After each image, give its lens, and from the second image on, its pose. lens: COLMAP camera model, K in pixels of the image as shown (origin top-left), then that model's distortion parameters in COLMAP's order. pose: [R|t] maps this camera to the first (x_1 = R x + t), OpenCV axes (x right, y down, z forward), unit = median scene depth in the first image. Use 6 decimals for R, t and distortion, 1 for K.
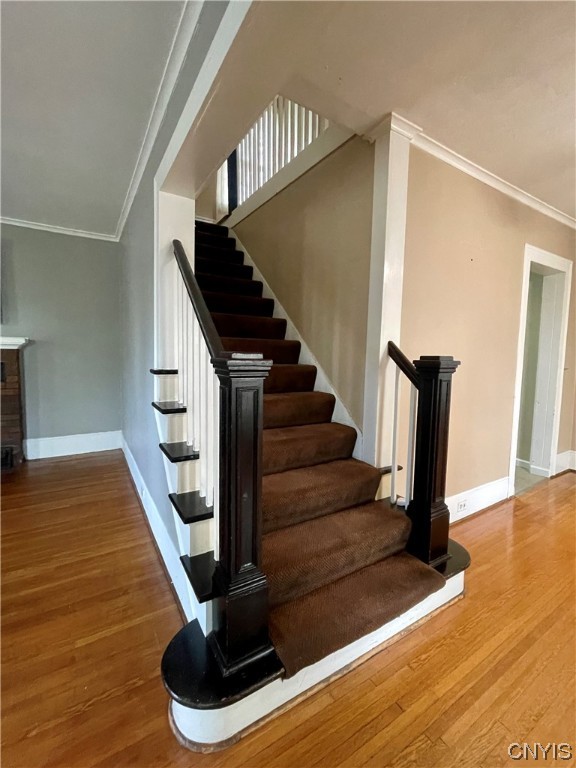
lens RADIAL K [[333.4, 0, 289.2], [0, 333.4, 382.0], [0, 0, 1]] dist [-0.004966, -0.000291]
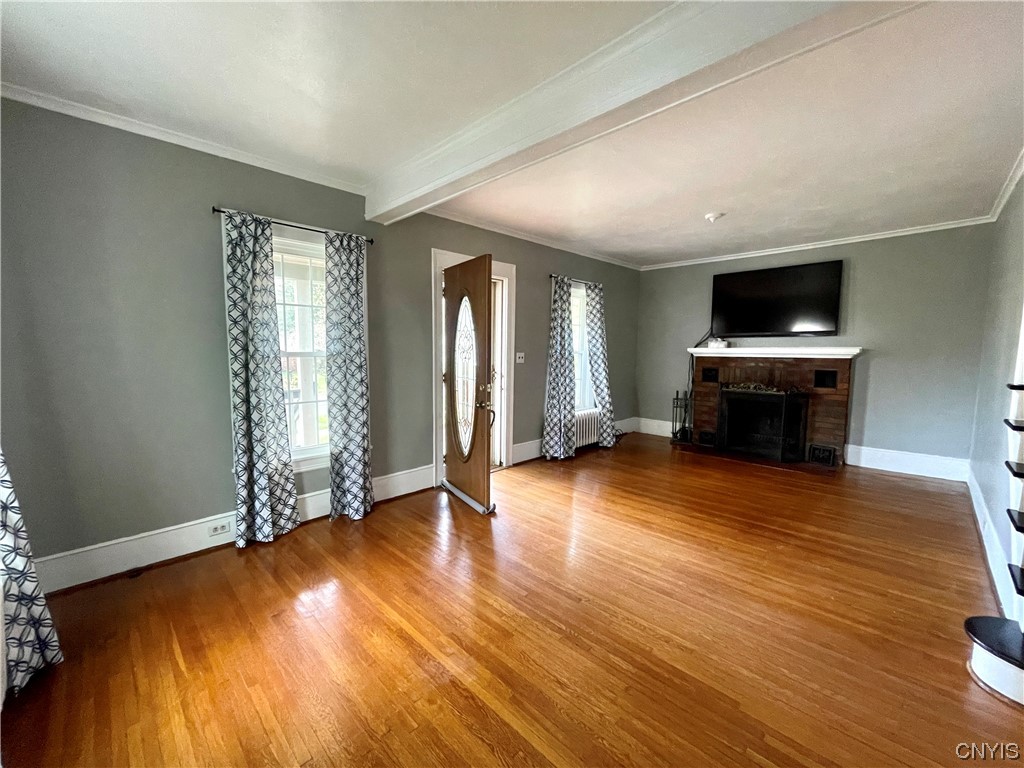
lens RADIAL K [[414.8, 0, 511.8], [0, 414.8, 386.8], [0, 0, 1]] dist [-0.002945, -0.000786]
pose [[0.232251, 0.066863, -0.970355, 0.228942], [-0.081756, 0.995446, 0.049024, 0.015691], [0.969214, 0.067947, 0.236660, -0.371309]]
